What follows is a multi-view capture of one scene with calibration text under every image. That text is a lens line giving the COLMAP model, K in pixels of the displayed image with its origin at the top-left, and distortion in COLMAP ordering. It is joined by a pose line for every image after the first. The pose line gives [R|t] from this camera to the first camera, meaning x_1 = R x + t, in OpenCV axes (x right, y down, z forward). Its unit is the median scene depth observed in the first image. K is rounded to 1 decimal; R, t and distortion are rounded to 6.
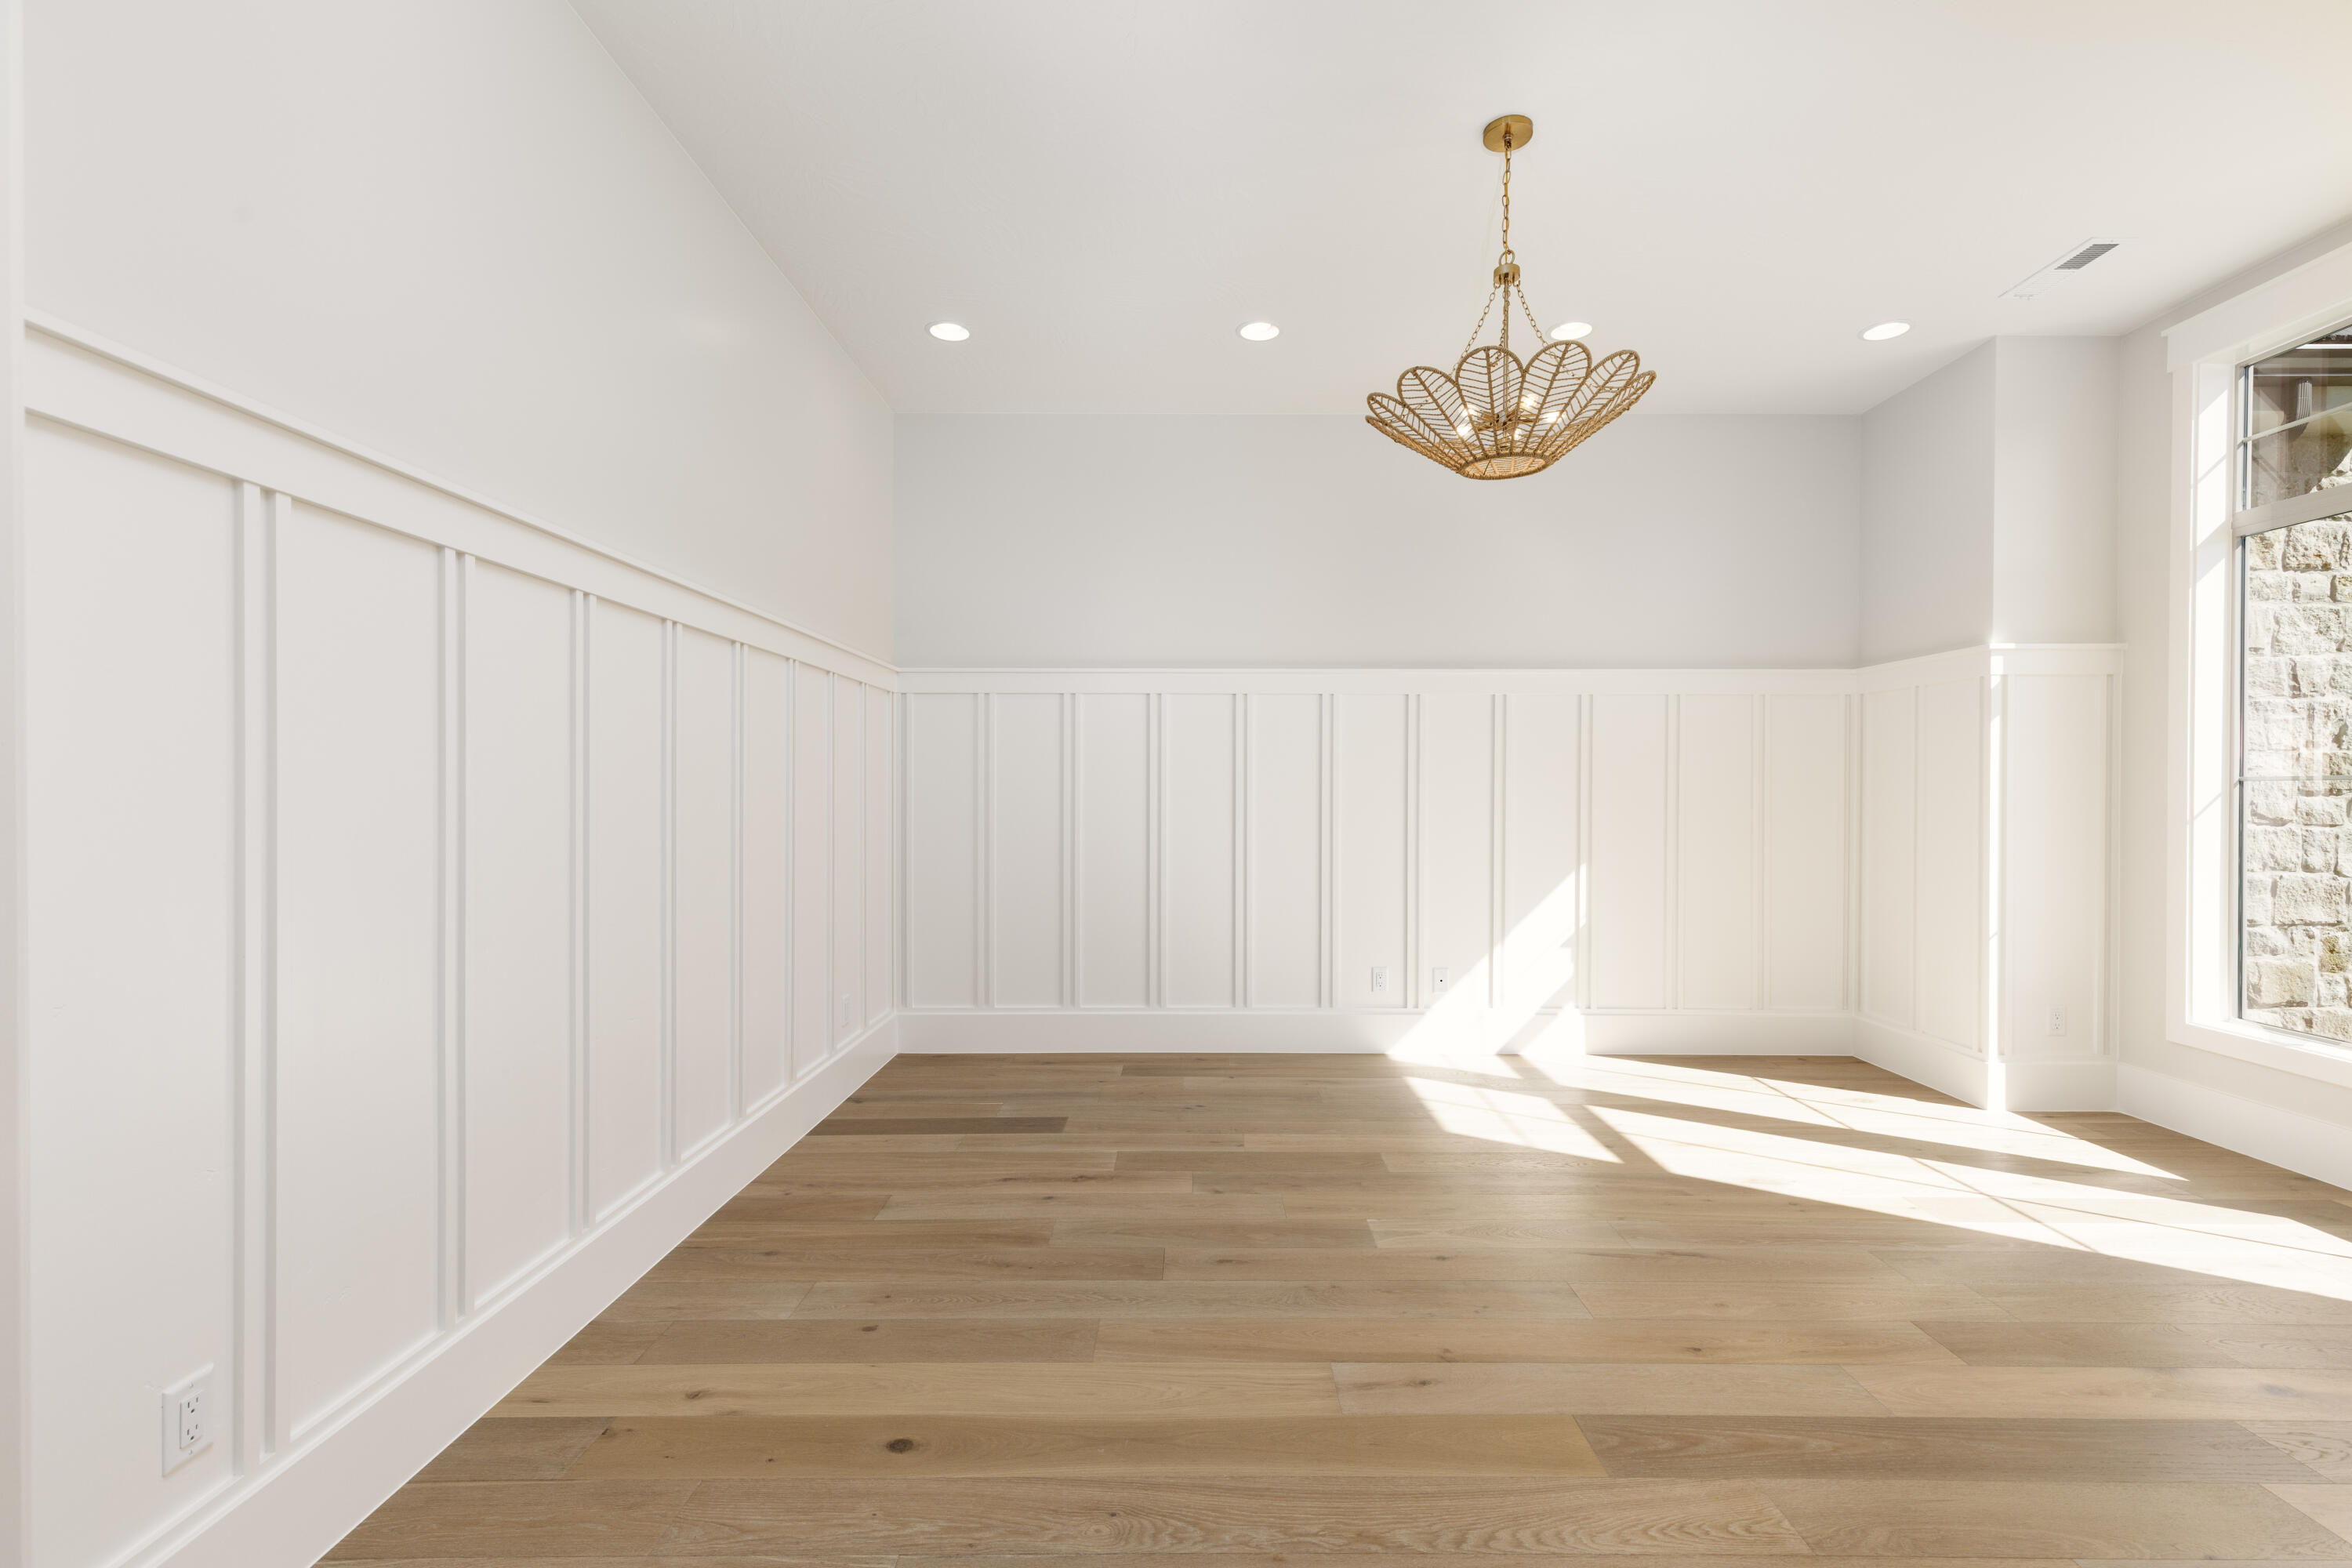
lens RADIAL K [[1055.2, 0, 1180.5], [0, 1055.2, 789.1], [0, 0, 1]] dist [0.009134, -0.002502]
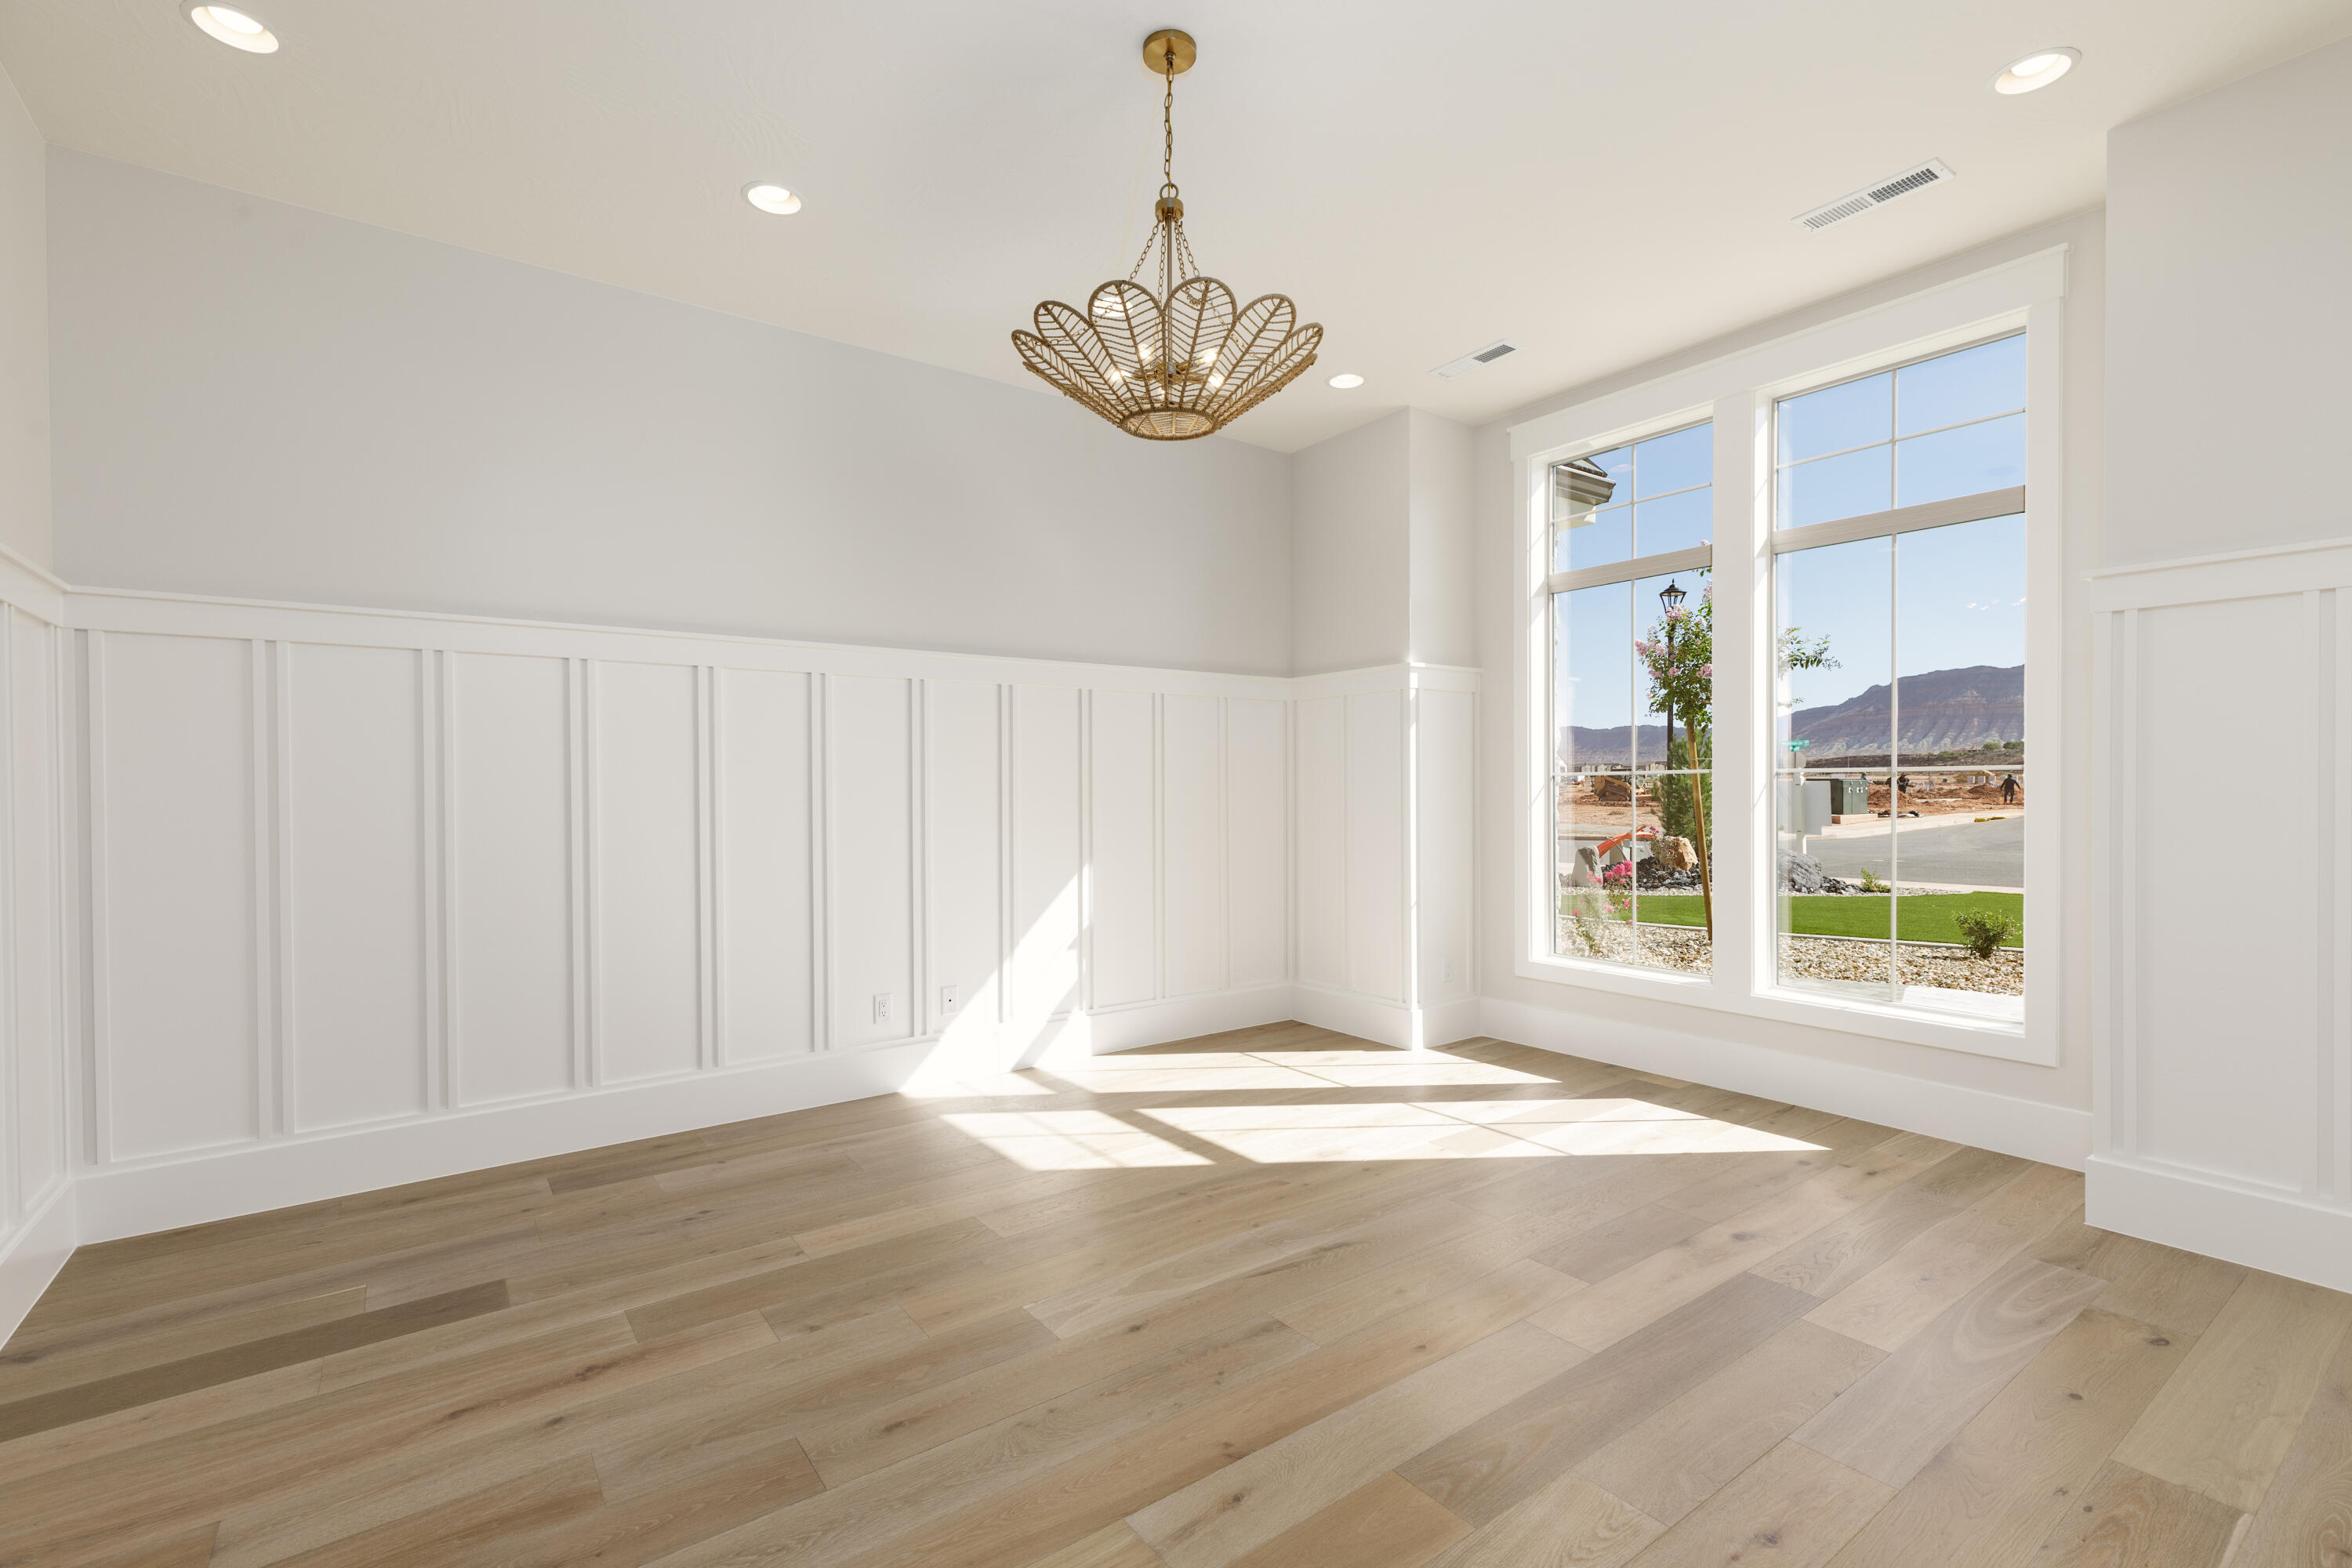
lens RADIAL K [[1055.2, 0, 1173.5], [0, 1055.2, 793.8], [0, 0, 1]] dist [0.009134, -0.002502]
pose [[0.795326, -0.011277, 0.606077, -0.186534], [0.007874, 0.999935, 0.008271, 0.000273], [-0.606131, -0.001806, 0.795363, 0.223879]]
